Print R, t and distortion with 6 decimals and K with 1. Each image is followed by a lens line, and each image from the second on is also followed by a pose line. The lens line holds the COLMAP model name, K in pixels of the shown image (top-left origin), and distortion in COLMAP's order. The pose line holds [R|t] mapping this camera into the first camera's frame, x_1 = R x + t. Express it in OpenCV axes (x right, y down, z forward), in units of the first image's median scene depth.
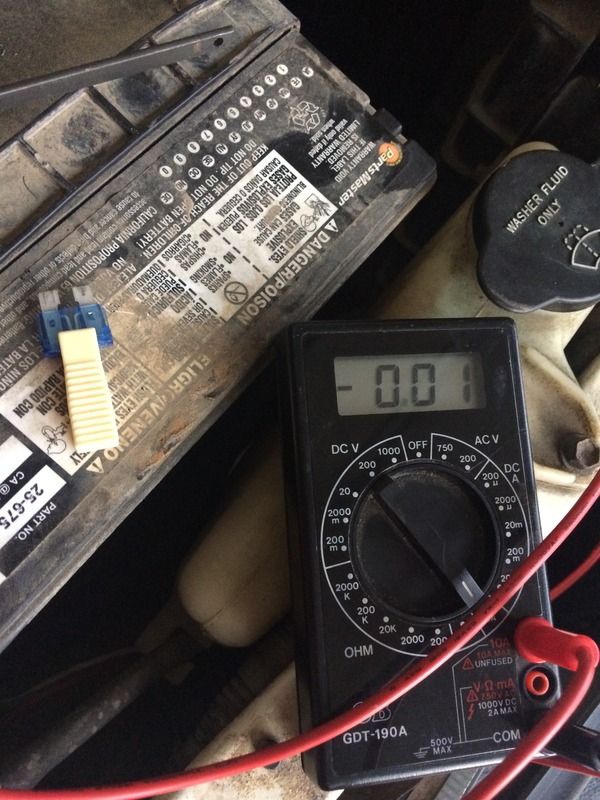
lens RADIAL K [[697.7, 0, 300.0], [0, 697.7, 400.0], [0, 0, 1]] dist [0.045397, -0.004197]
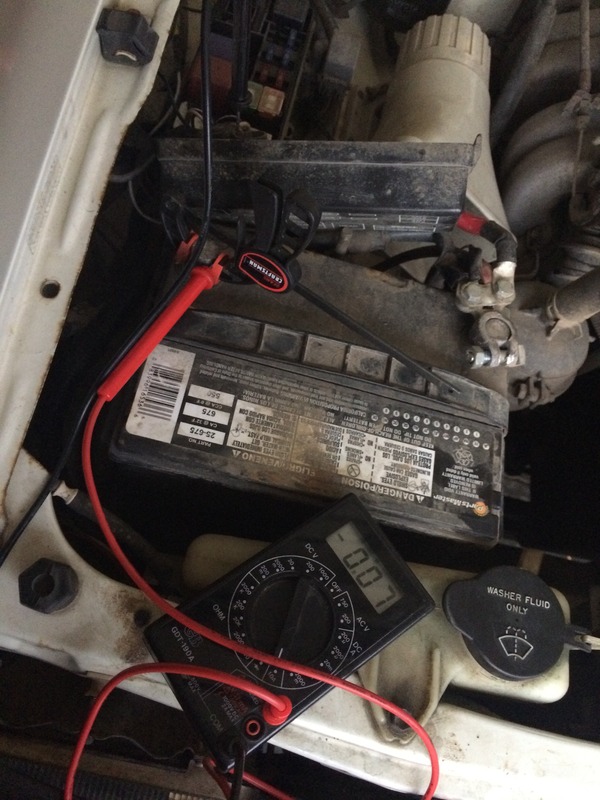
lens RADIAL K [[697.7, 0, 300.0], [0, 697.7, 400.0], [0, 0, 1]] dist [0.045397, -0.004197]
pose [[0.527698, 0.703186, -0.476513, 0.568405], [-0.842575, 0.504454, -0.188662, 0.213673], [0.107714, 0.501055, 0.858686, -0.665064]]
